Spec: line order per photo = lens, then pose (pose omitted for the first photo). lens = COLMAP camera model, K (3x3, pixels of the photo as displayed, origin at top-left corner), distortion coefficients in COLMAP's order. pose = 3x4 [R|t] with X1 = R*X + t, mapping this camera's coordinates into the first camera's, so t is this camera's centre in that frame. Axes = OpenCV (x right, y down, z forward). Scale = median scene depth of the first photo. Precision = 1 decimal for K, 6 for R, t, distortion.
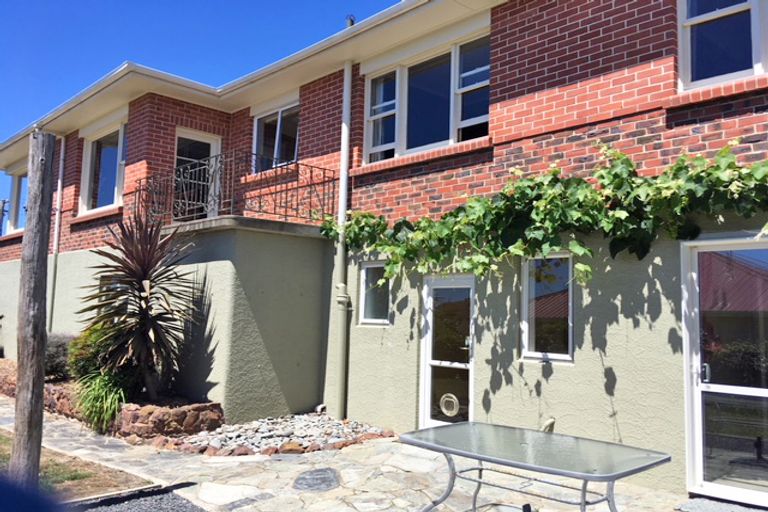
lens RADIAL K [[642.9, 0, 384.0], [0, 642.9, 256.0], [0, 0, 1]] dist [0.091397, -0.079470]
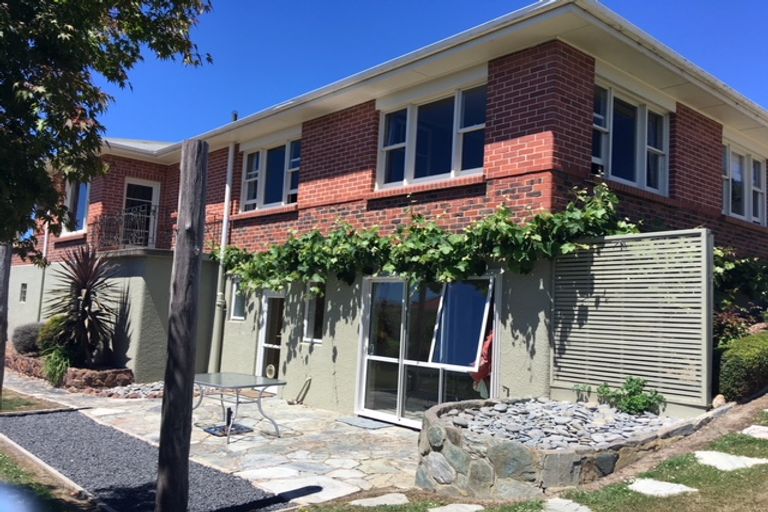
lens RADIAL K [[642.9, 0, 384.0], [0, 642.9, 256.0], [0, 0, 1]] dist [0.091397, -0.079470]
pose [[0.999375, 0.017731, -0.030584, 0.415801], [-0.017651, 0.999840, 0.002895, -0.062055], [0.030630, -0.002353, 0.999528, -0.568174]]
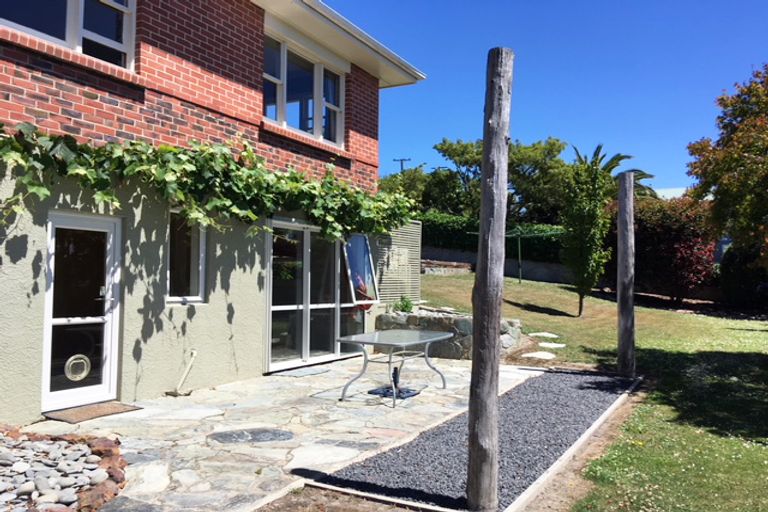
lens RADIAL K [[657.6, 0, 383.9], [0, 657.6, 222.8], [0, 0, 1]] dist [0.243248, -0.474021]
pose [[-0.310538, 0.043053, 0.949586, -0.856301], [-0.128979, 0.987826, -0.086966, 0.067322], [-0.941770, -0.149483, -0.301204, 0.903307]]
